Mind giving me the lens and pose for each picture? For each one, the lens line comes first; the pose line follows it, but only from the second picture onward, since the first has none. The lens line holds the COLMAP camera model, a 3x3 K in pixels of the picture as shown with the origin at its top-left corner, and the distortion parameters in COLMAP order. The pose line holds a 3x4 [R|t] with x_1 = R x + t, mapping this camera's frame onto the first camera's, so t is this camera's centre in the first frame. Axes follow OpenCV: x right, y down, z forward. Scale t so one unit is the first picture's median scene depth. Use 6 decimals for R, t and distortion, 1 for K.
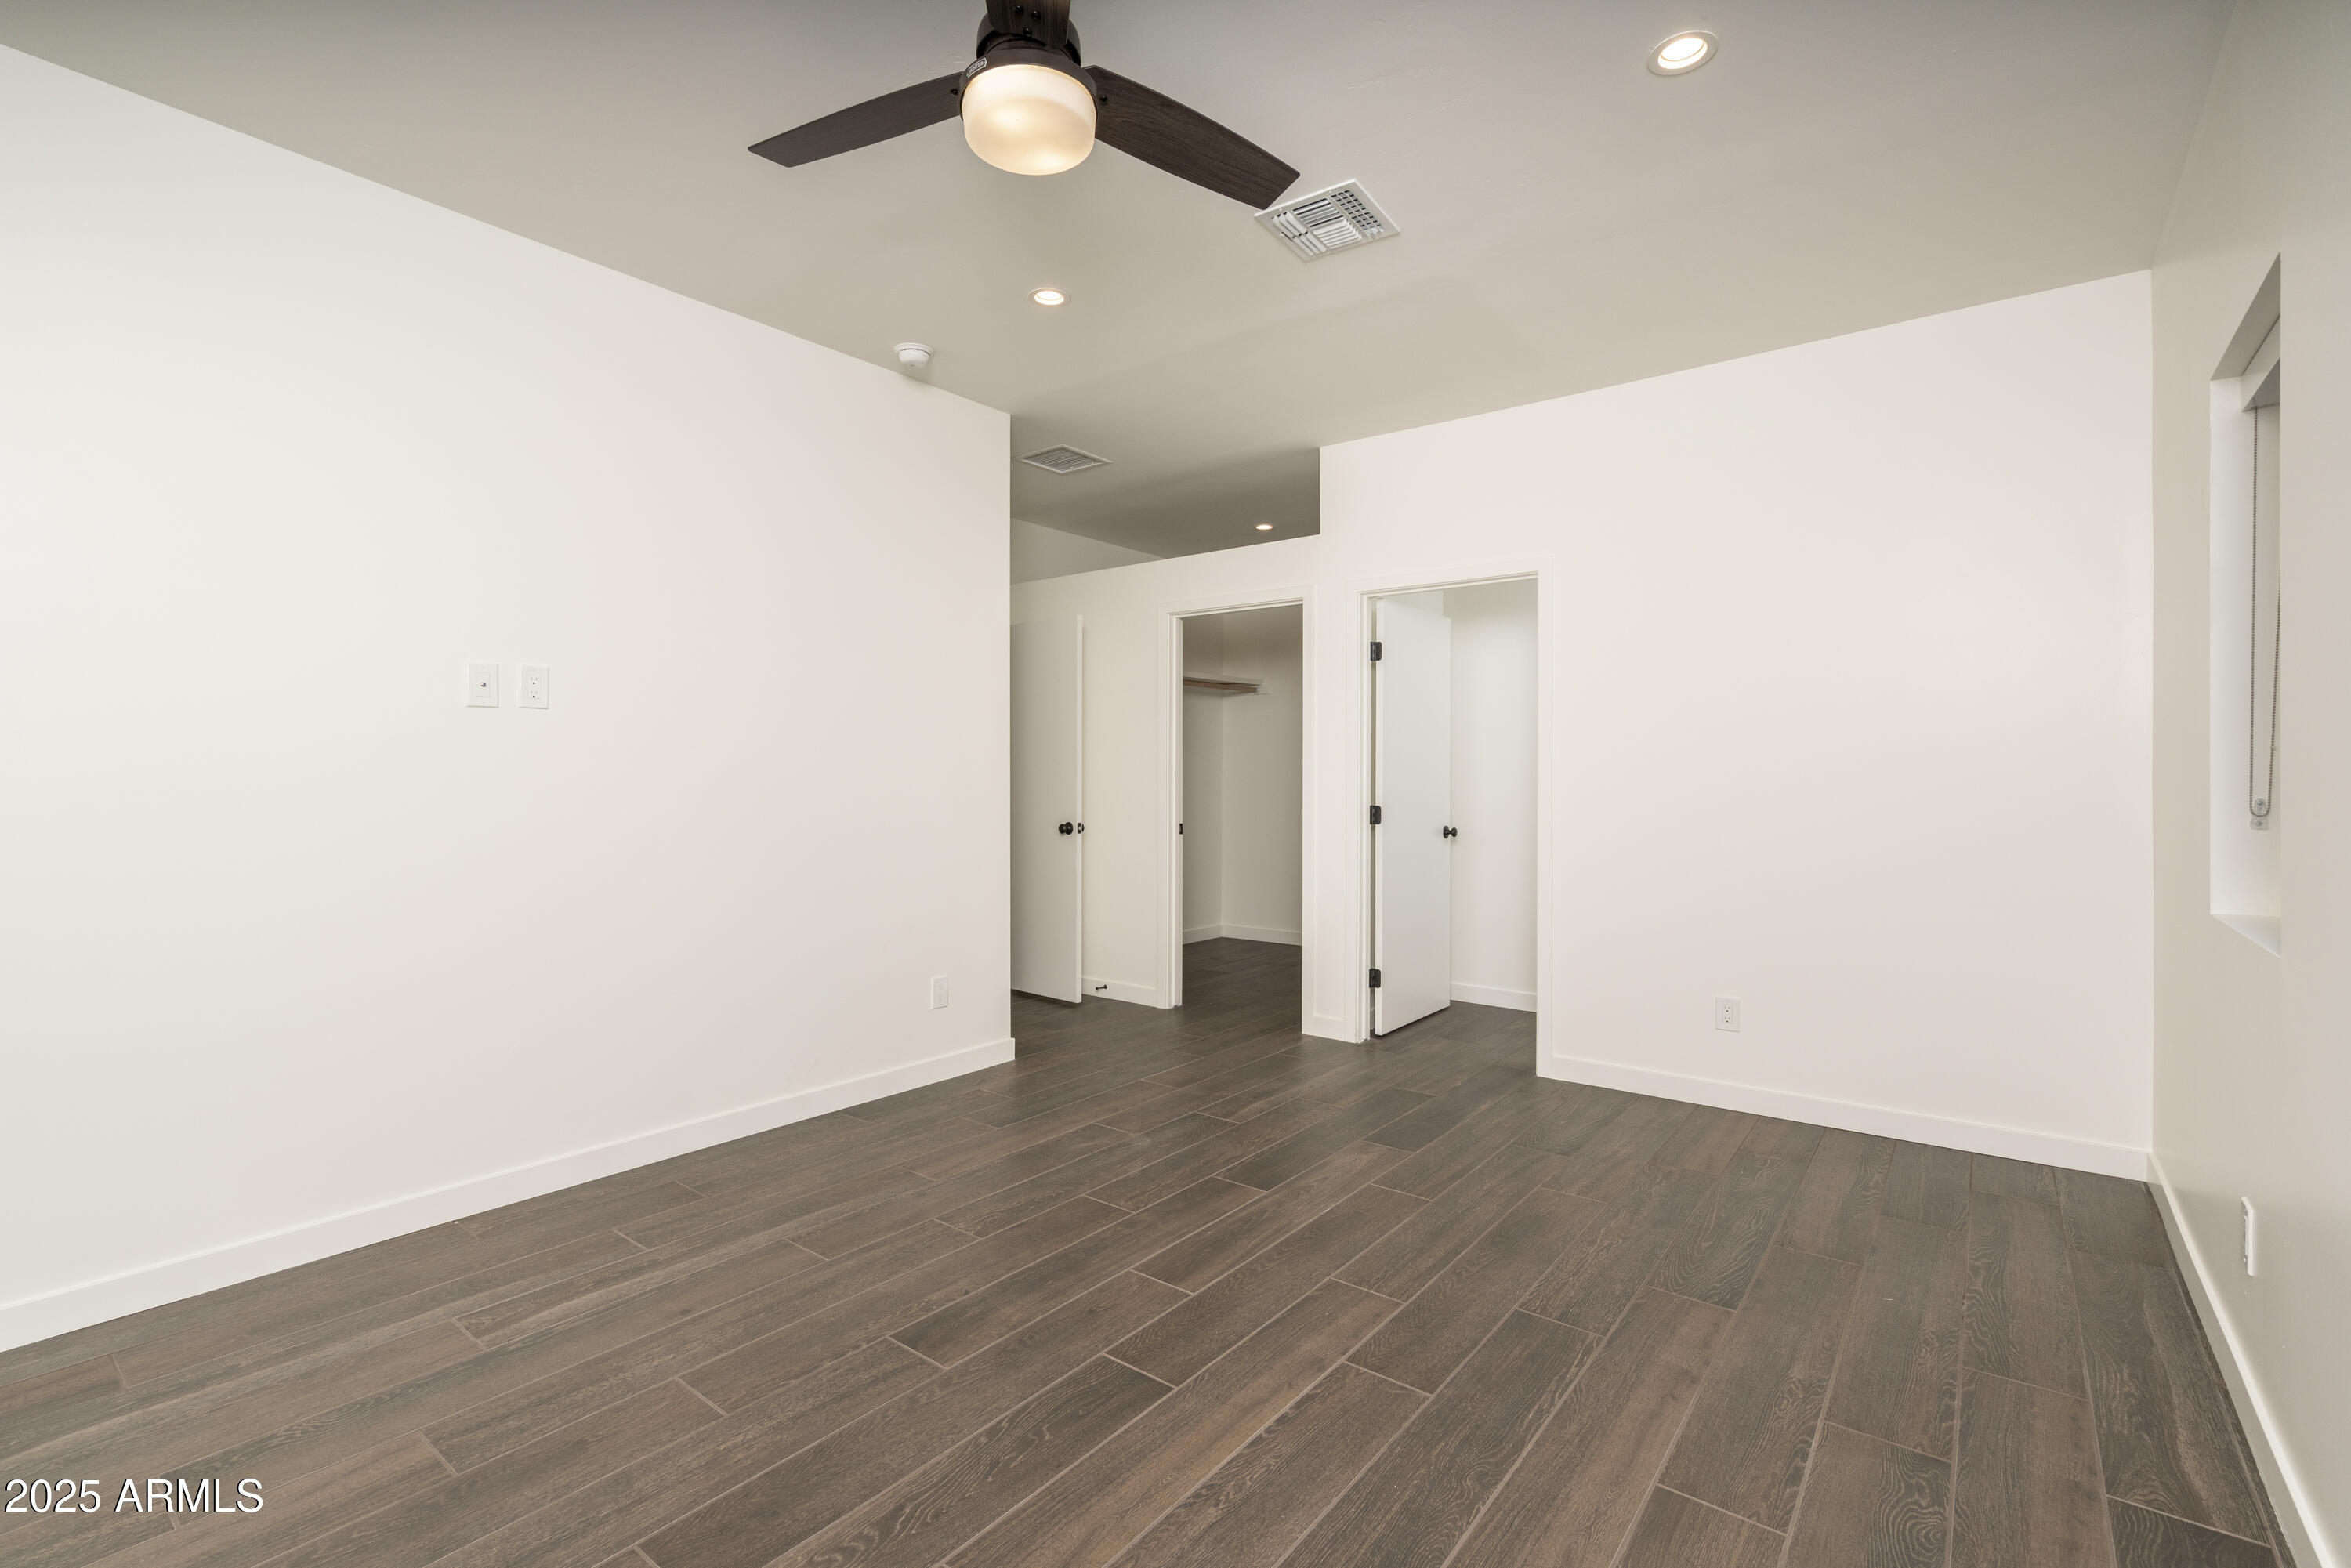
lens RADIAL K [[1075.4, 0, 1181.1], [0, 1075.4, 773.7], [0, 0, 1]] dist [-0.003181, 0.001424]
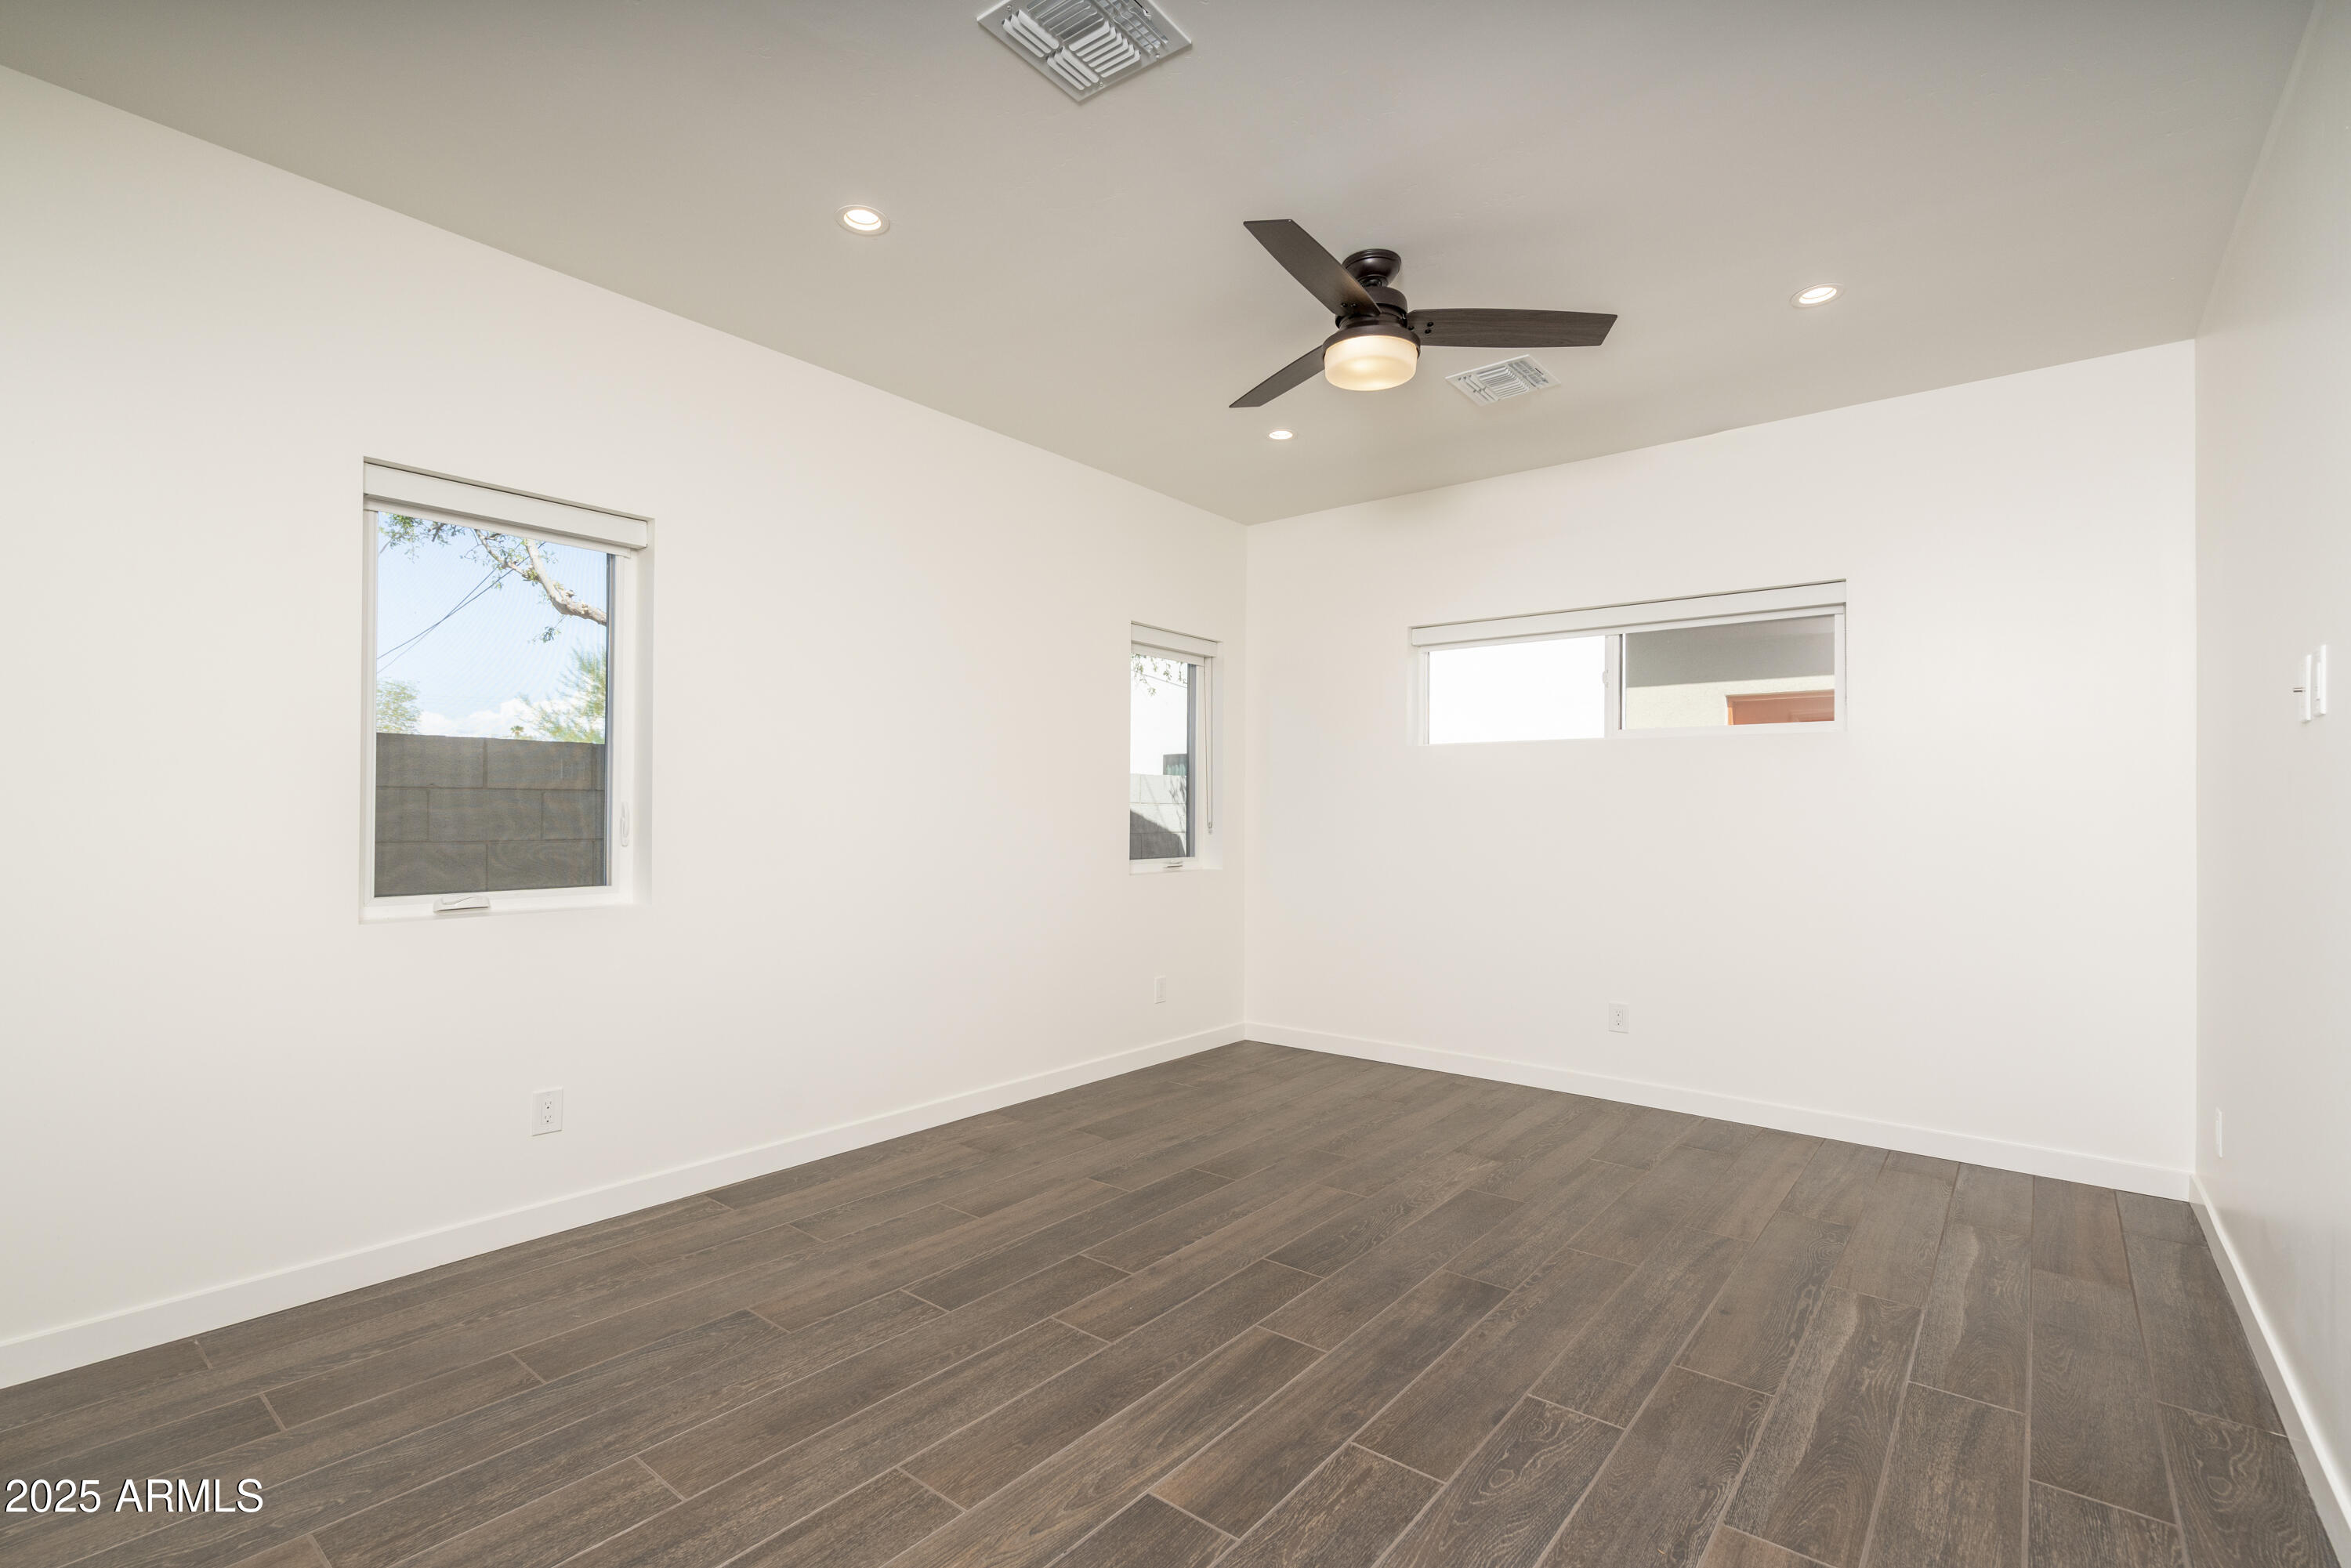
lens RADIAL K [[1075.4, 0, 1175.7], [0, 1075.4, 798.0], [0, 0, 1]] dist [-0.003181, 0.001424]
pose [[-0.999626, -0.008815, 0.025877, 0.065830], [-0.009227, 0.999832, -0.015869, 0.005800], [-0.025733, -0.016101, -0.999539, 2.053708]]
